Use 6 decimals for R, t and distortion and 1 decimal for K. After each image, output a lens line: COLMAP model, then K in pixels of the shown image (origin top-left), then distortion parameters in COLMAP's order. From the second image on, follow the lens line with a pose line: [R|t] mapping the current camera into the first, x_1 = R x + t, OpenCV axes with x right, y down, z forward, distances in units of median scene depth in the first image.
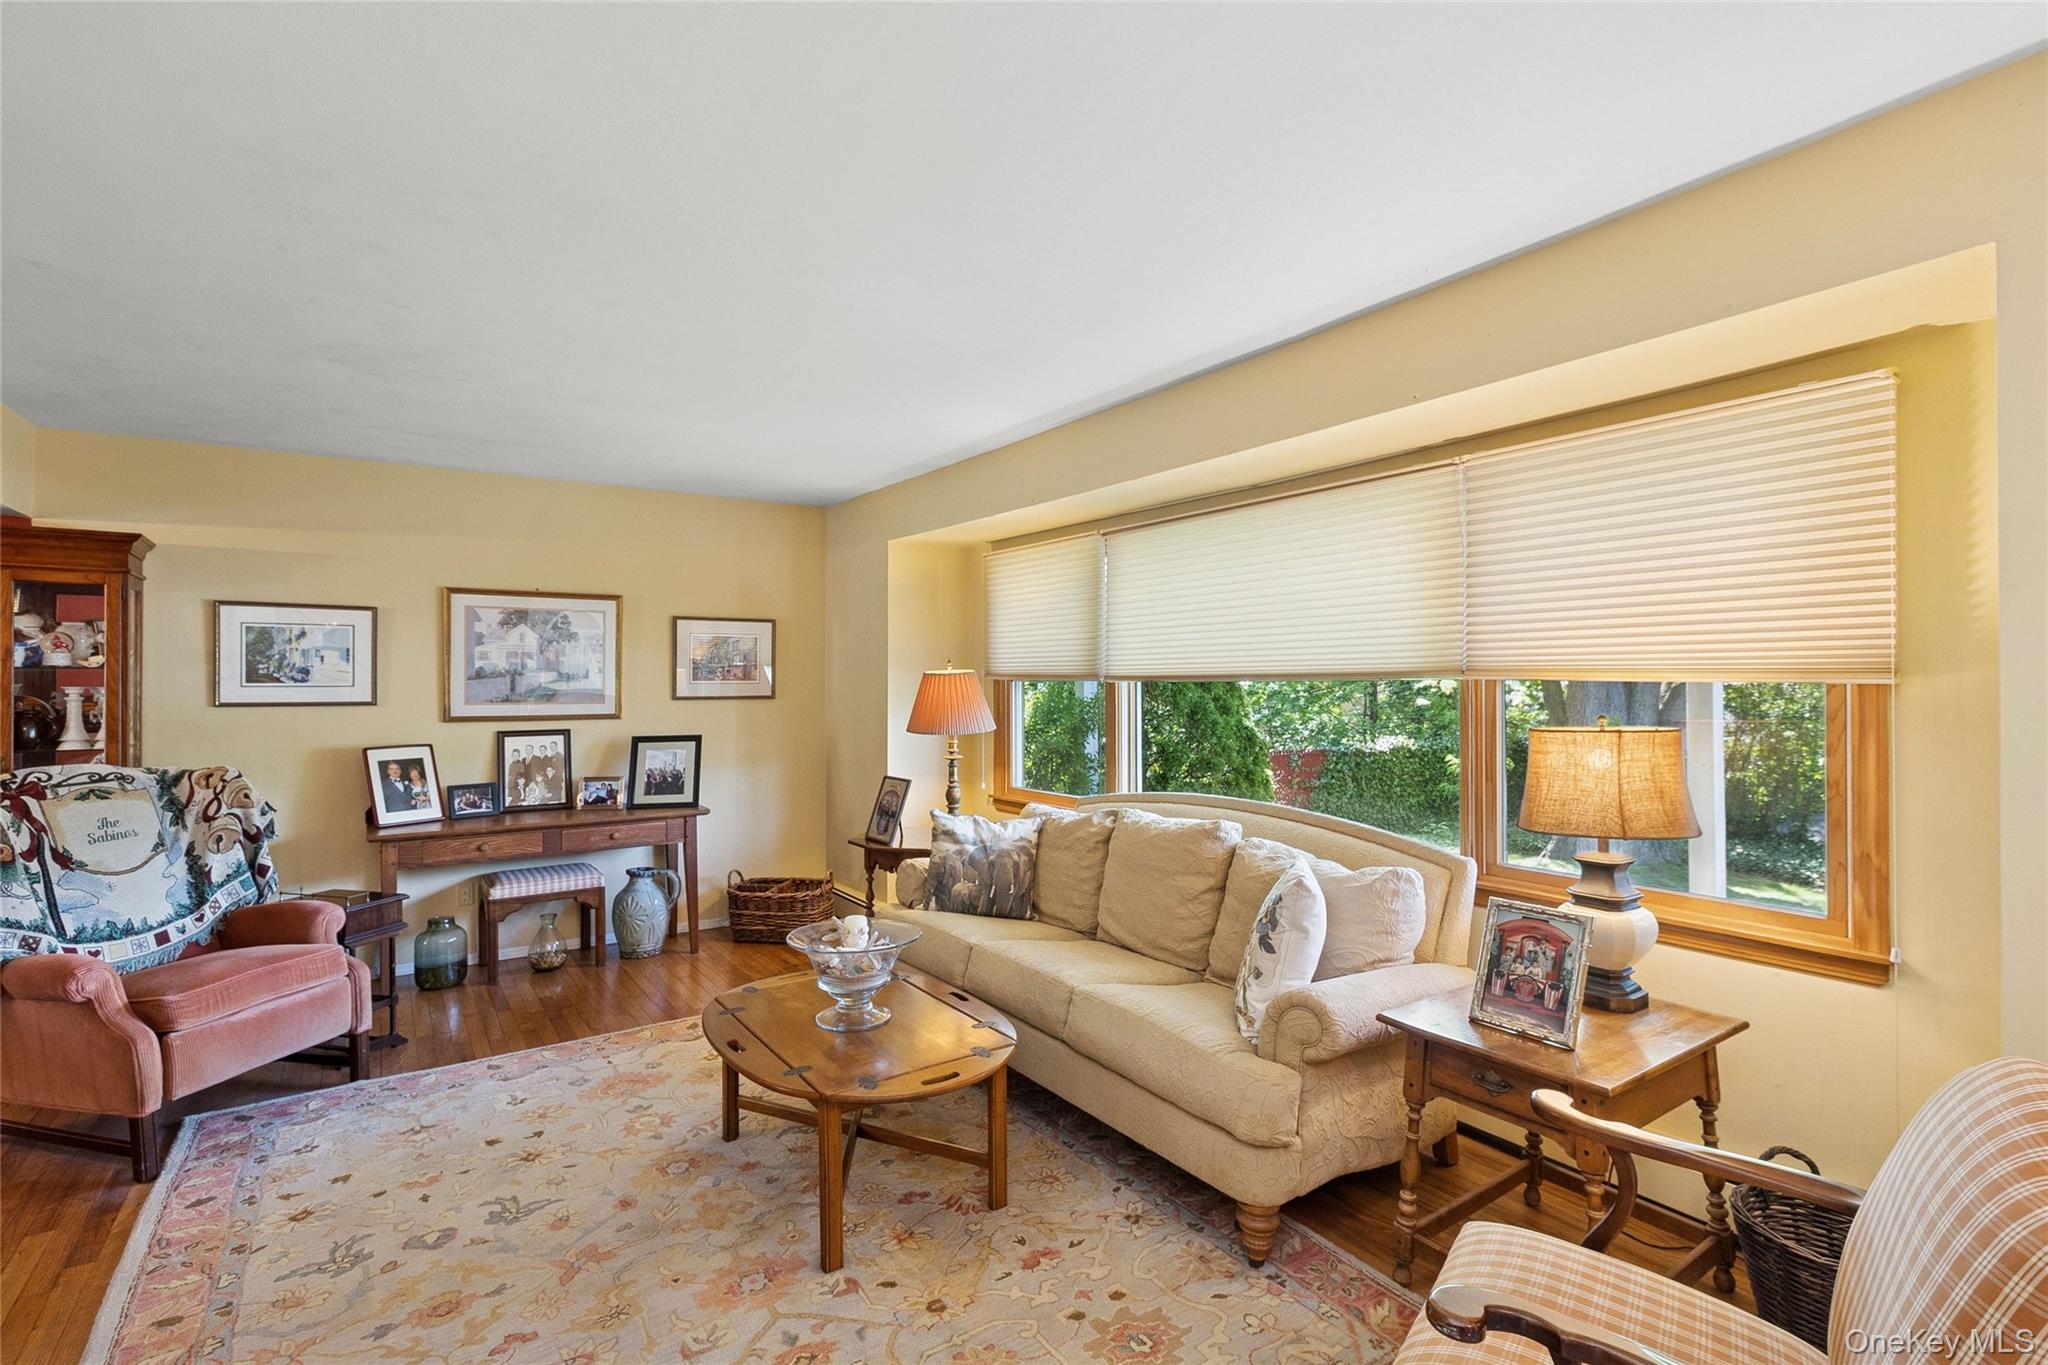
lens RADIAL K [[953.9, 0, 1029.9], [0, 953.9, 676.7], [0, 0, 1]] dist [-0.000209, 0.000428]
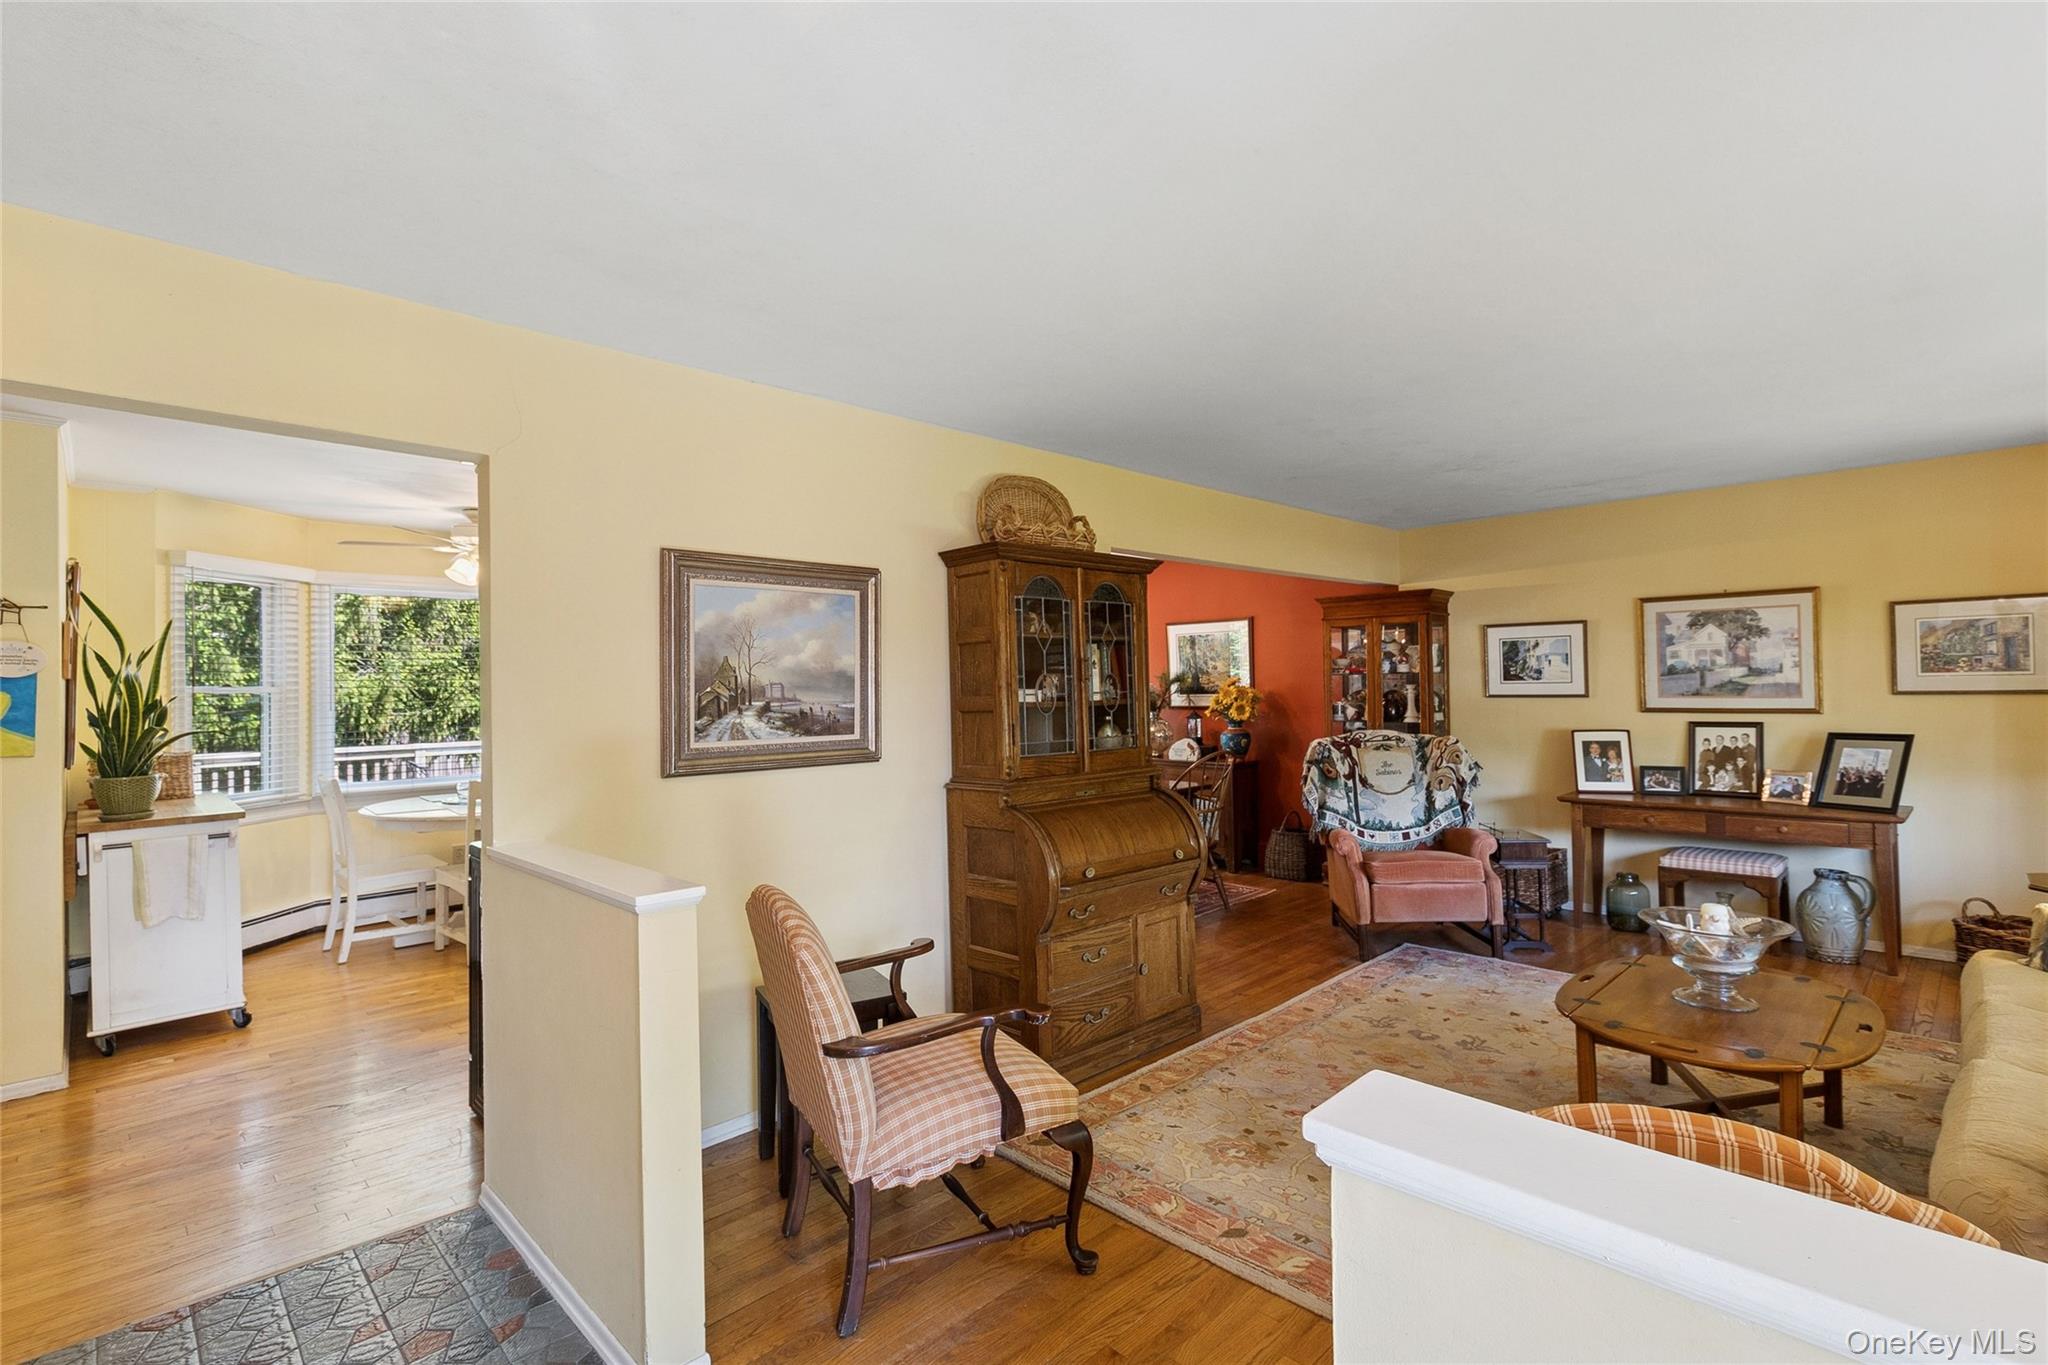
lens RADIAL K [[953.9, 0, 1029.9], [0, 953.9, 676.7], [0, 0, 1]] dist [-0.000209, 0.000428]
pose [[0.173205, -0.010394, -0.984831, 0.513956], [0.022490, 0.999725, -0.006596, -0.006887], [0.984629, -0.021006, 0.173391, 0.056953]]
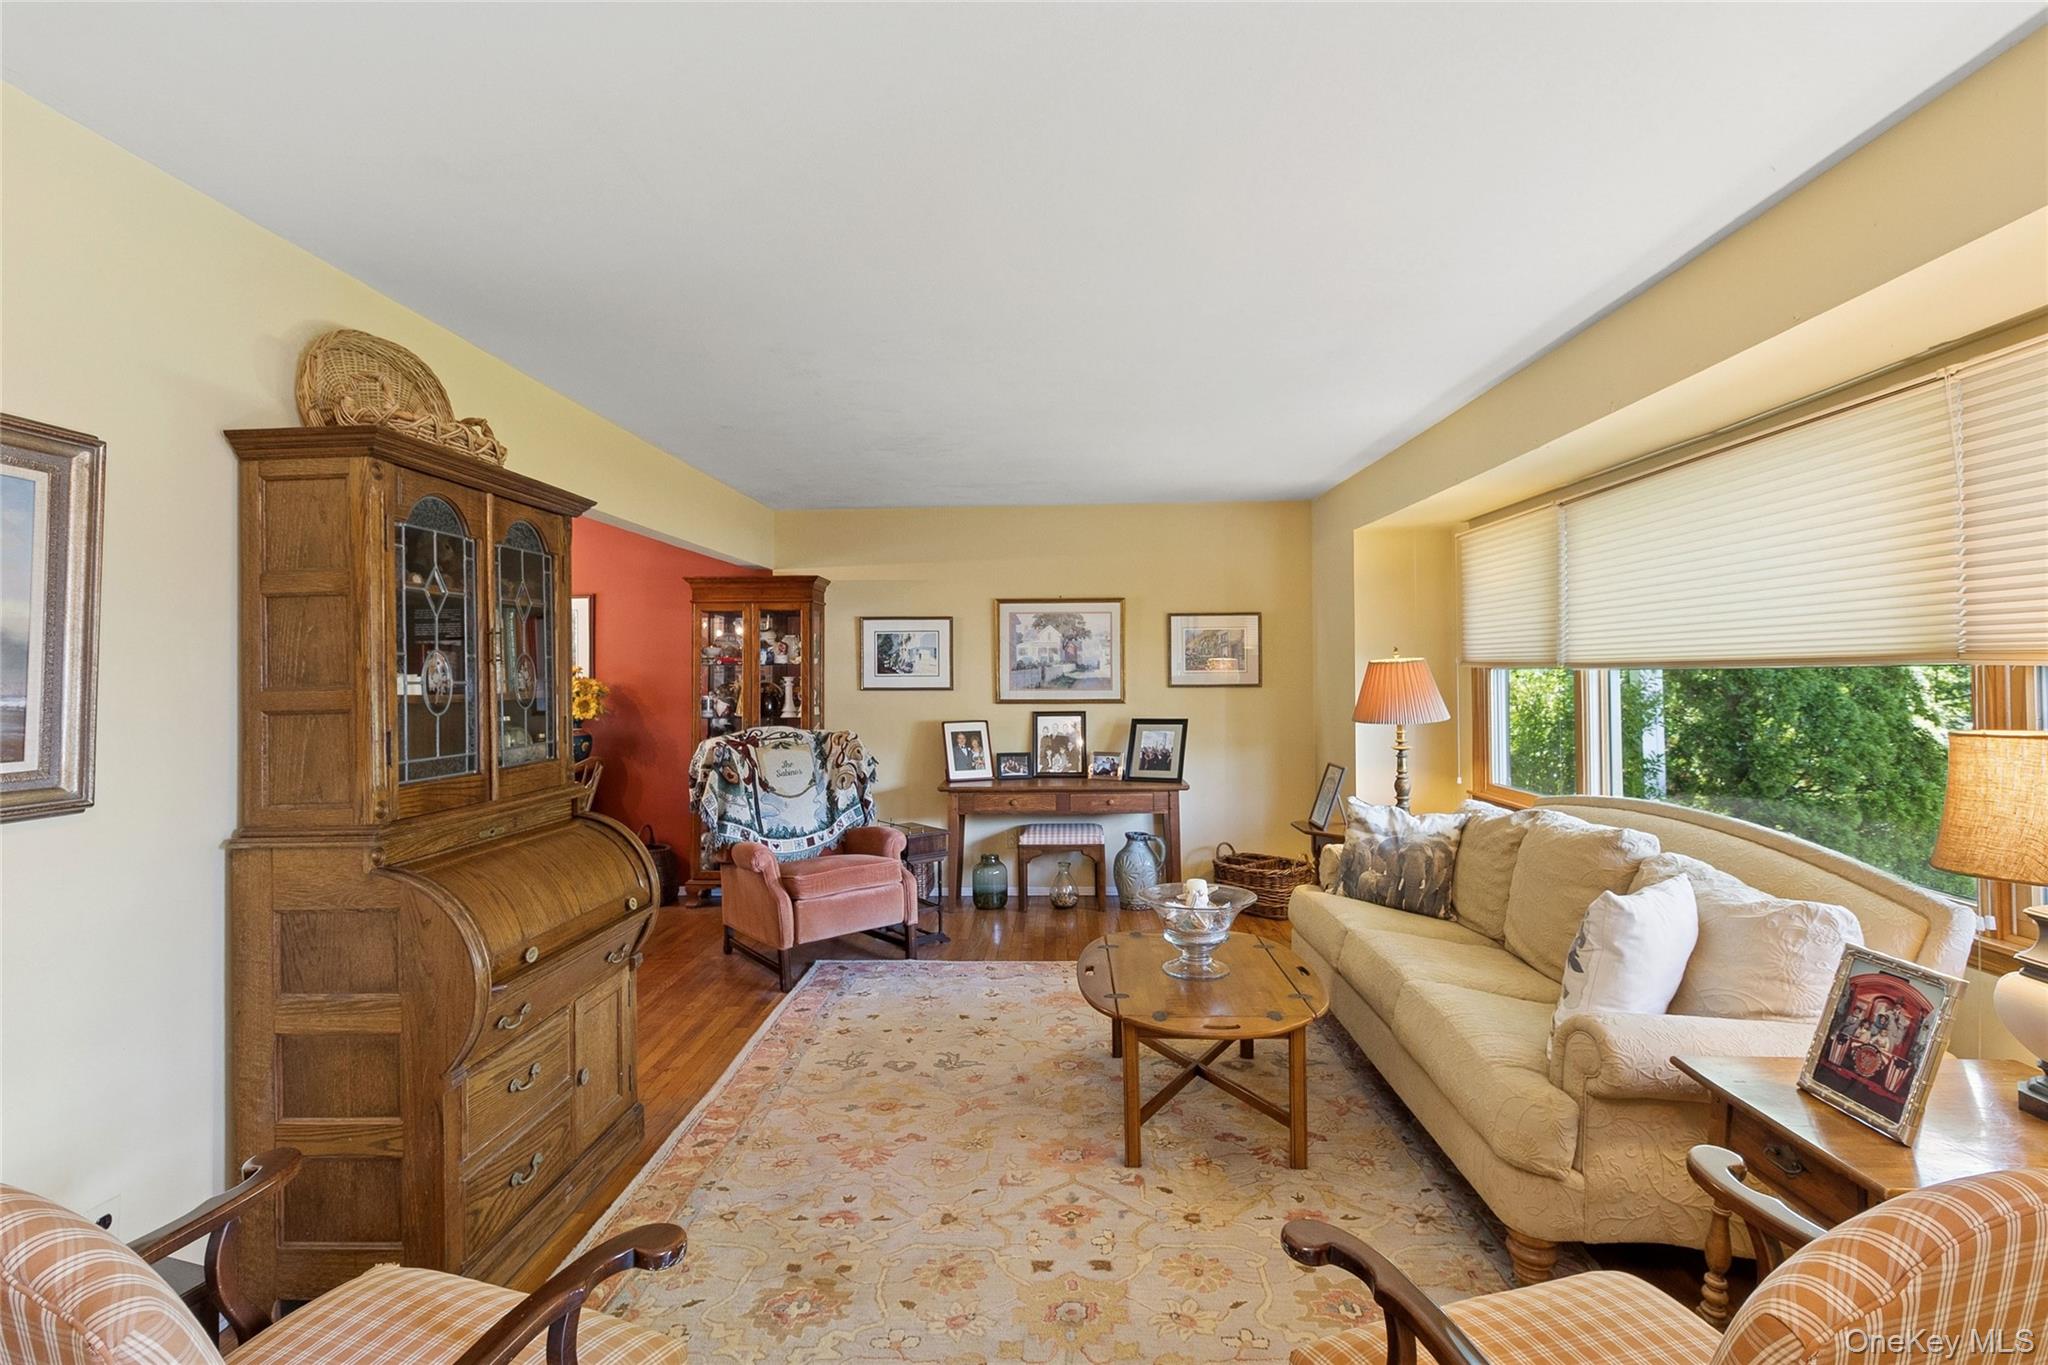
lens RADIAL K [[969.5, 0, 1024.1], [0, 969.5, 653.2], [0, 0, 1]] dist [-0.000342, 0.000518]
pose [[0.800036, -0.015796, -0.599744, 0.246705], [0.009118, 0.999858, -0.014172, -0.001981], [0.599883, 0.005869, 0.800066, -0.031340]]
